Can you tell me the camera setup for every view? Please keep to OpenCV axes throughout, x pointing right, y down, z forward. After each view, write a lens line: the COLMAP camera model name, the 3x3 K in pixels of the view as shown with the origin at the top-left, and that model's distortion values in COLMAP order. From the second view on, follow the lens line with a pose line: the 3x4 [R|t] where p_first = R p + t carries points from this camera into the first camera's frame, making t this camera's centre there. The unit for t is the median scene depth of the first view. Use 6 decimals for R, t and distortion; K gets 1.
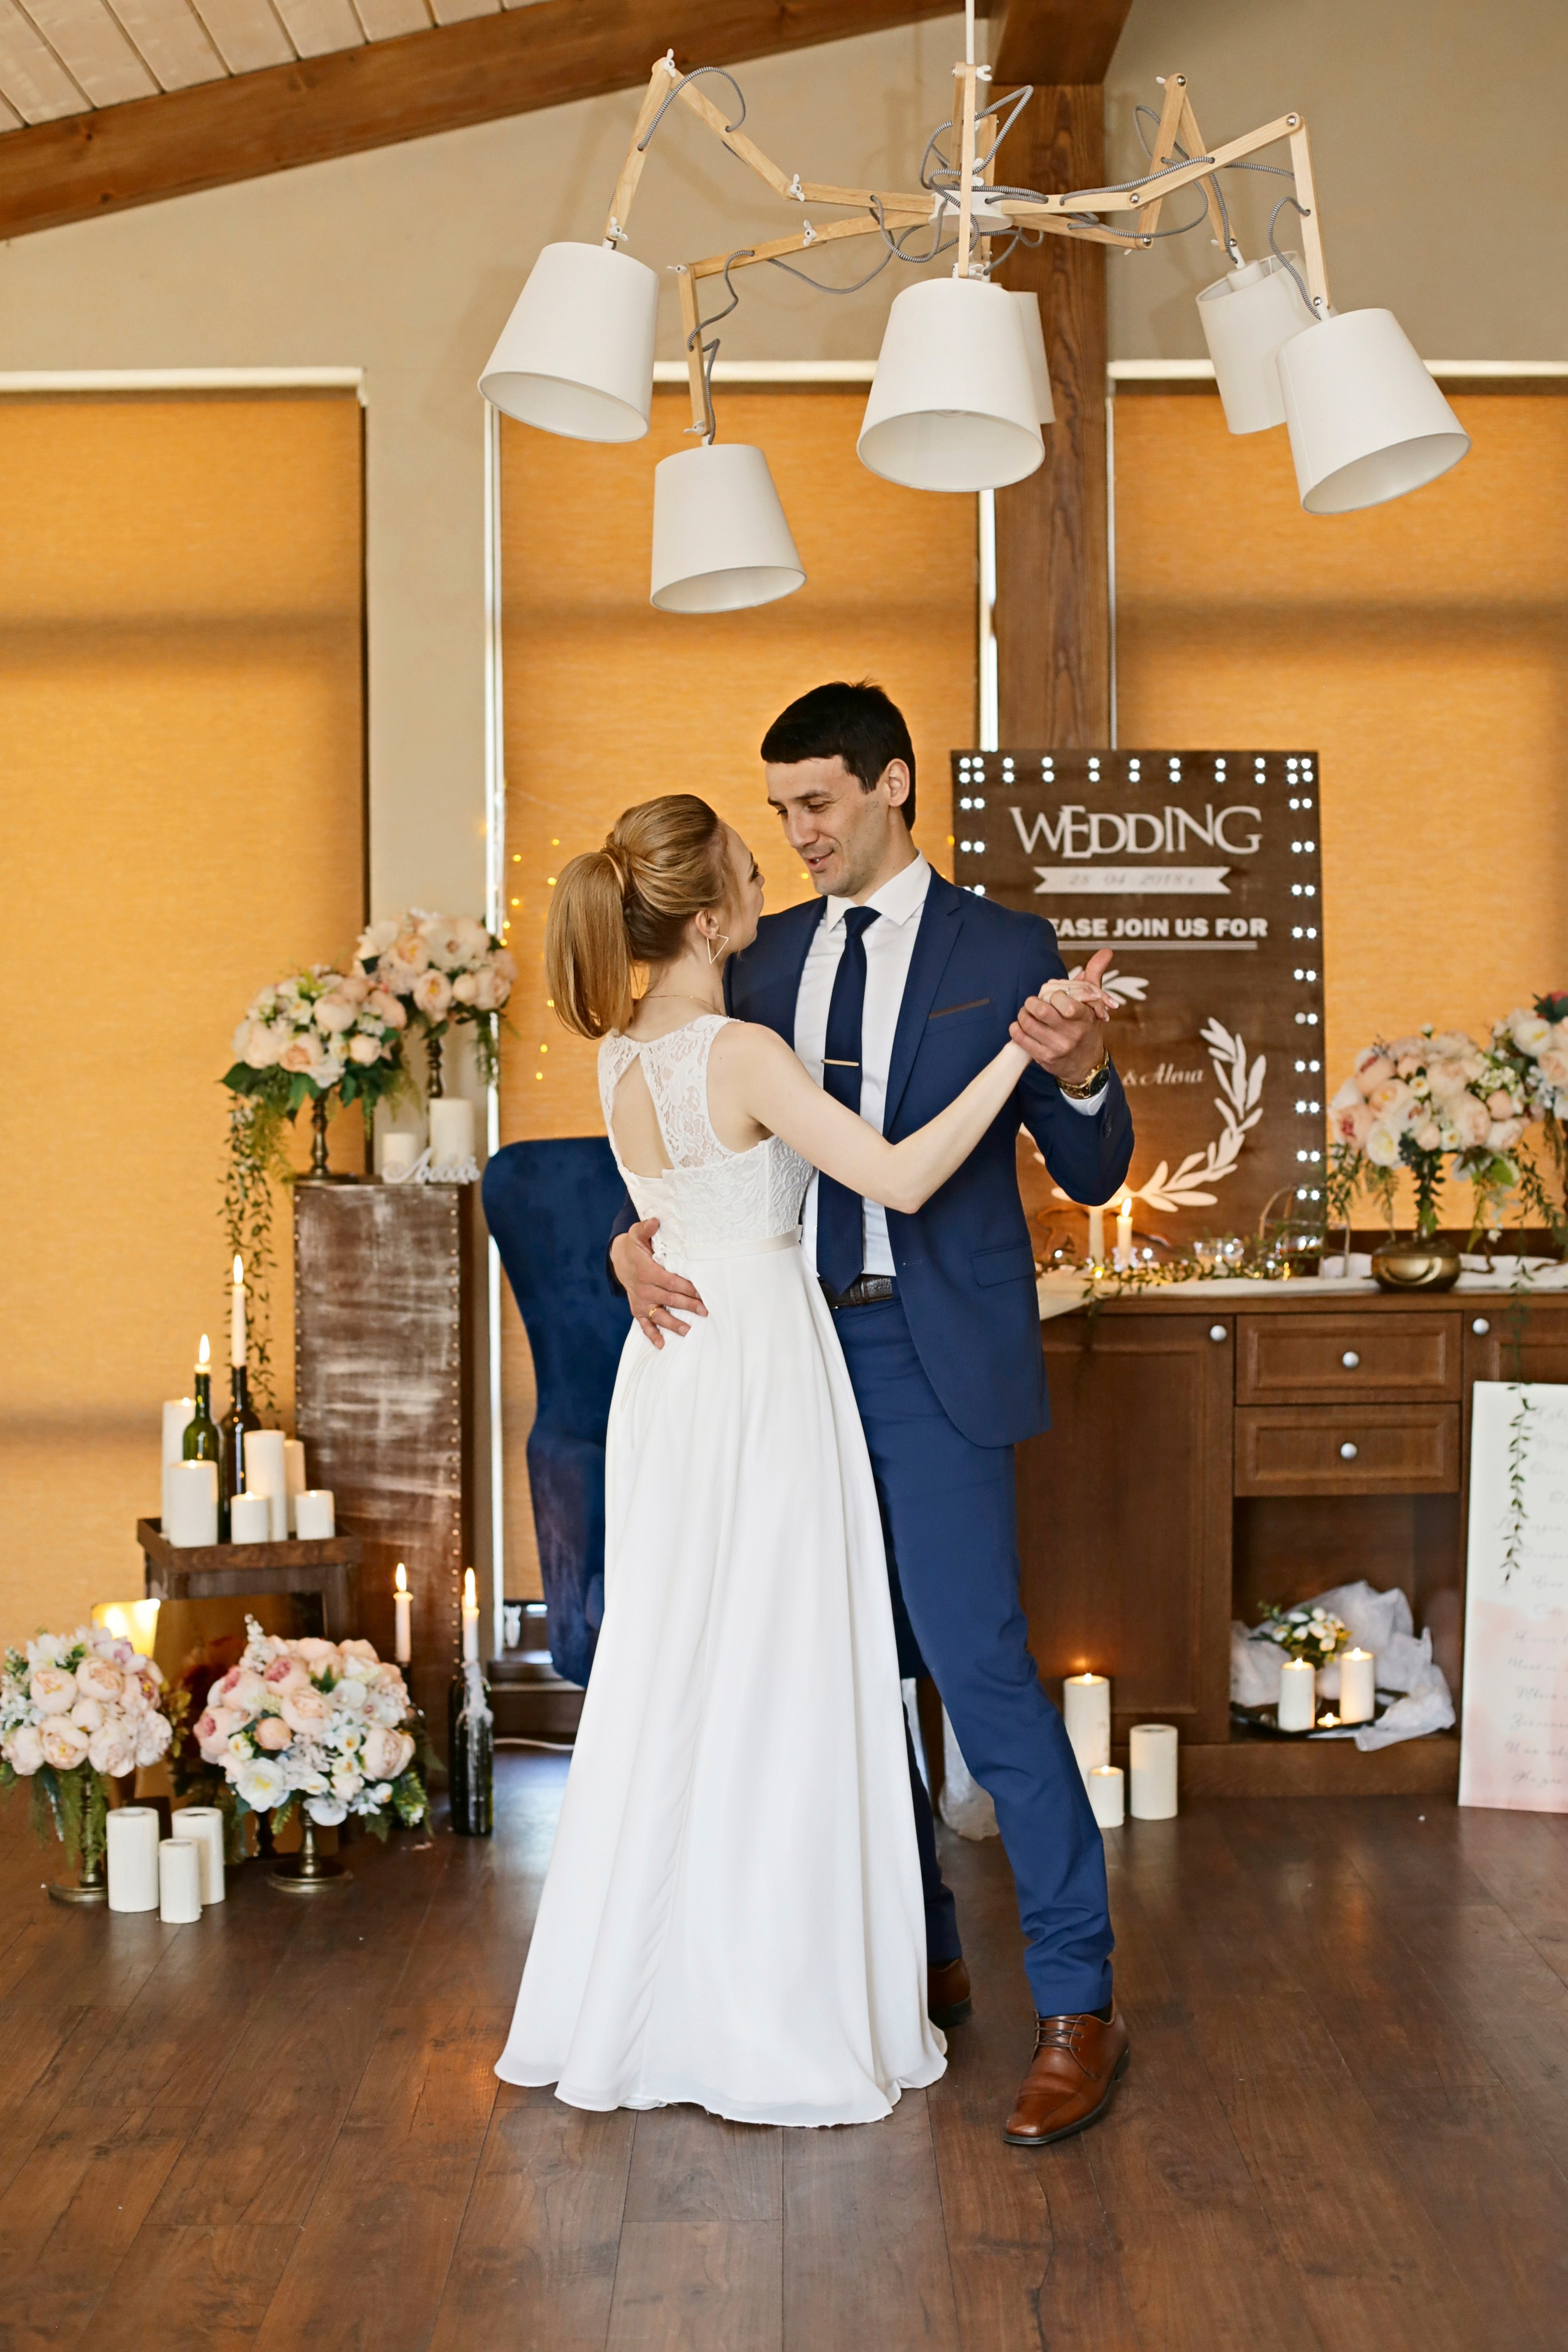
lens RADIAL K [[3454.7, 0, 784.0], [0, 3454.7, 1176.0], [0, 0, 1]] dist [-0.159921, 0.189994]
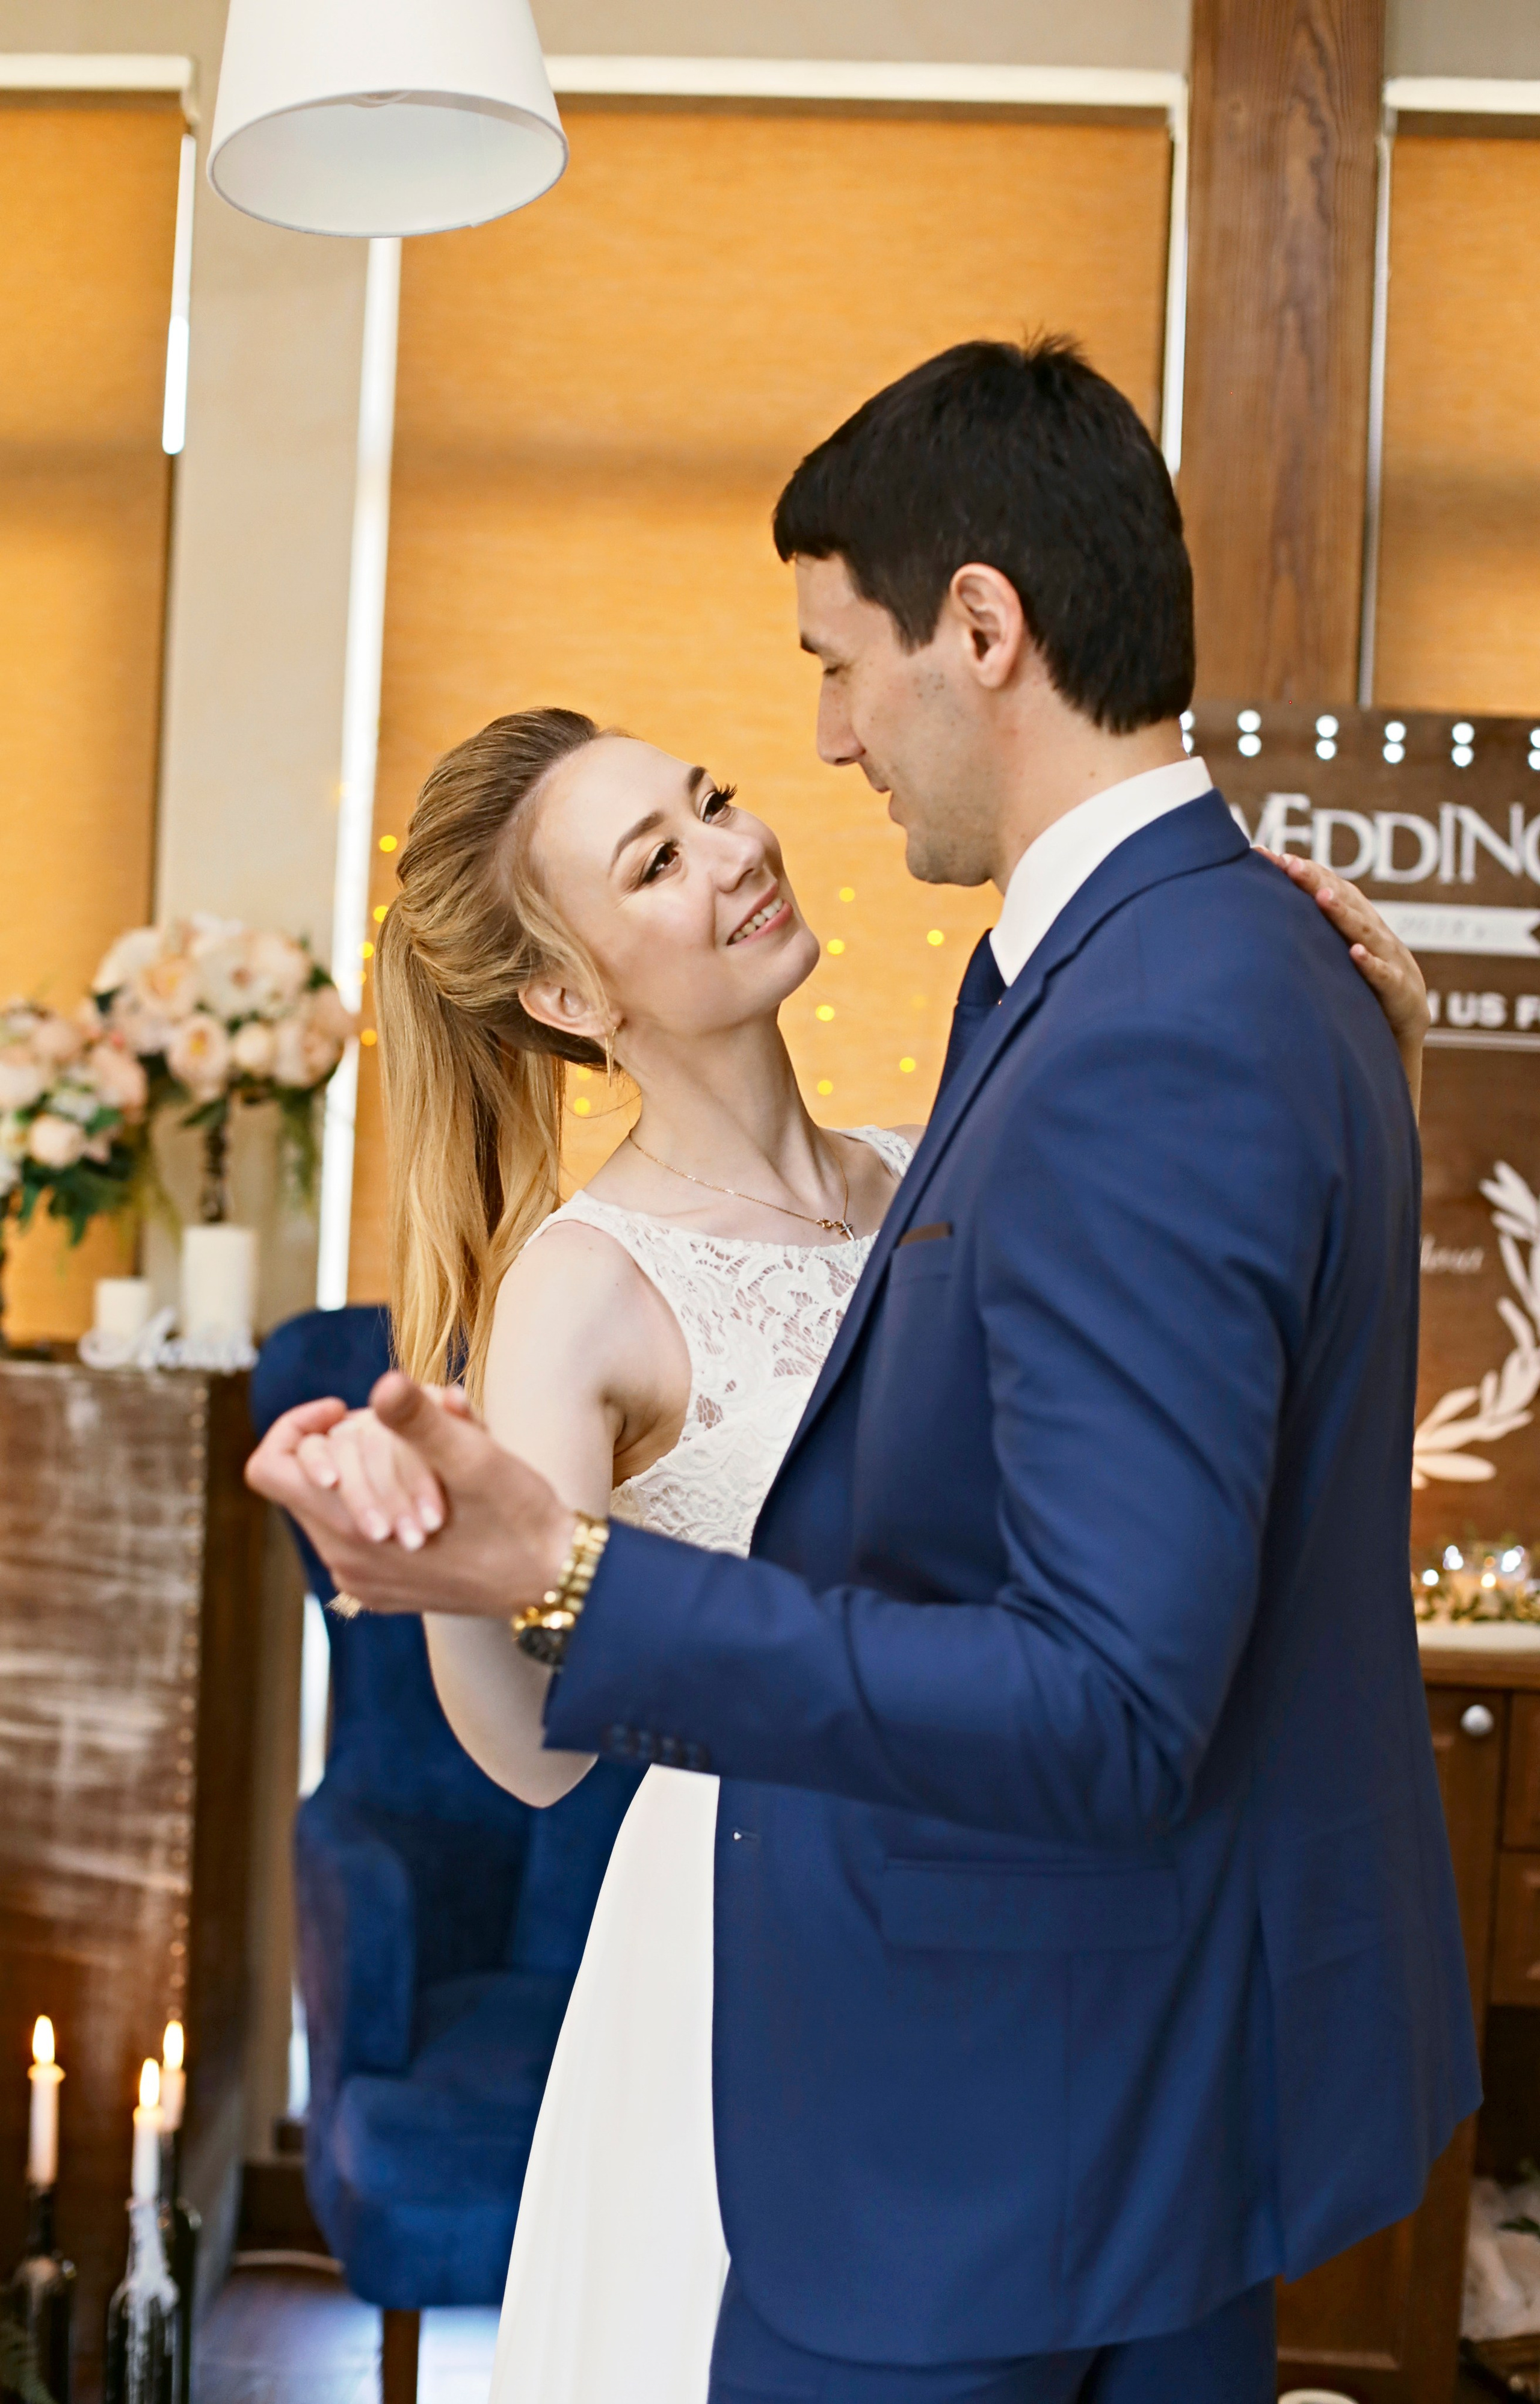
lens RADIAL K [[3514.3, 0, 731.7], [0, 3514.3, 1201.4], [0, 0, 1]] dist [-0.137484, 0.028418]
pose [[0.993403, 0.056303, -0.099904, 0.052924], [-0.057454, 0.998311, -0.008672, -0.026532], [0.099247, 0.014355, 0.994959, 0.389722]]
